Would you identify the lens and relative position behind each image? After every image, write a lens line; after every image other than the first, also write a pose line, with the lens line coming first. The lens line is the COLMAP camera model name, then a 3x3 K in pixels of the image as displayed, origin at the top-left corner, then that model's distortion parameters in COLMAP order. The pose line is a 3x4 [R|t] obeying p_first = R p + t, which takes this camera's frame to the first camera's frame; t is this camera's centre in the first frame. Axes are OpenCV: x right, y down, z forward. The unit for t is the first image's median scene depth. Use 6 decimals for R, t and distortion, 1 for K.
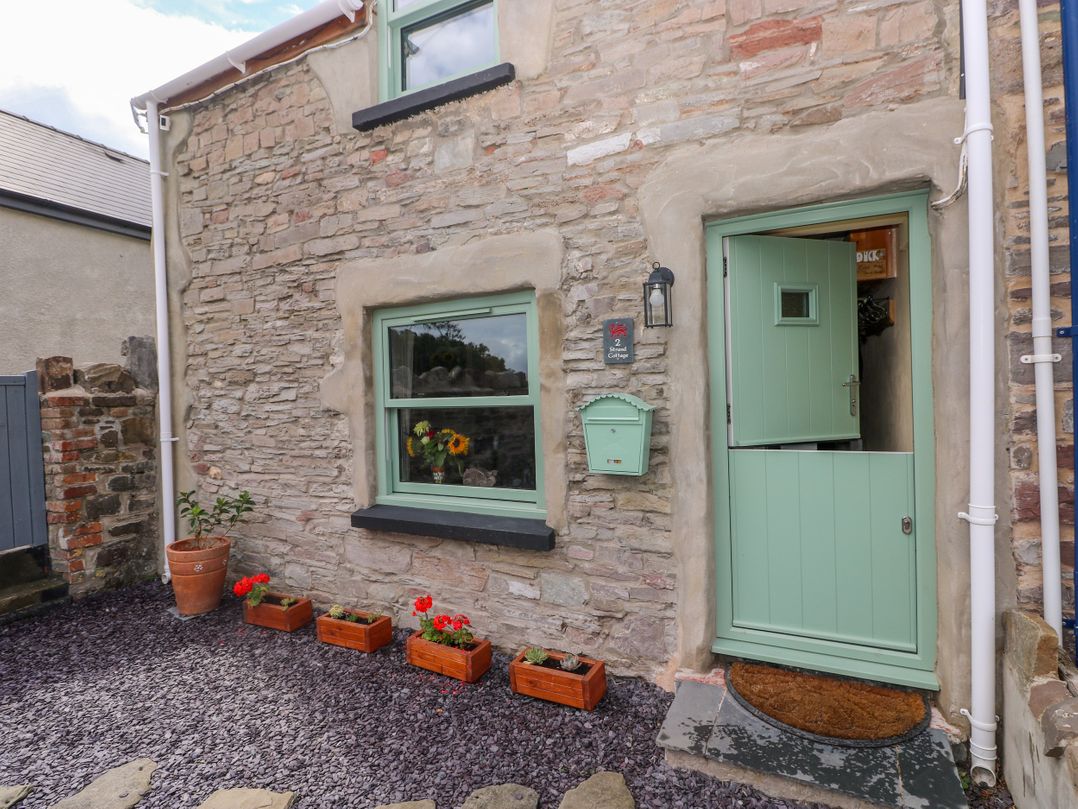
lens RADIAL K [[559.0, 0, 540.4], [0, 559.0, 394.3], [0, 0, 1]] dist [0.001869, -0.014218]
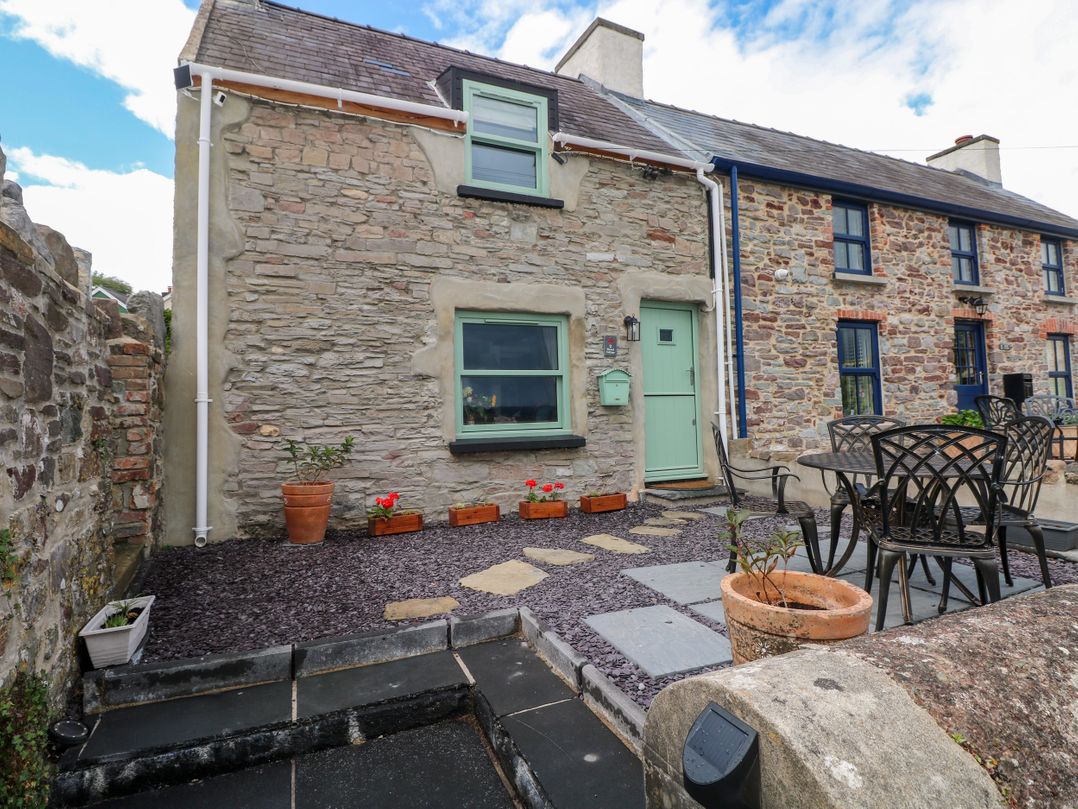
lens RADIAL K [[559.0, 0, 540.4], [0, 559.0, 394.3], [0, 0, 1]] dist [0.001869, -0.014218]
pose [[0.638848, 0.046968, 0.767898, -1.263710], [0.018473, 0.996910, -0.076343, 0.189711], [-0.769111, 0.062957, 0.636007, -0.122731]]
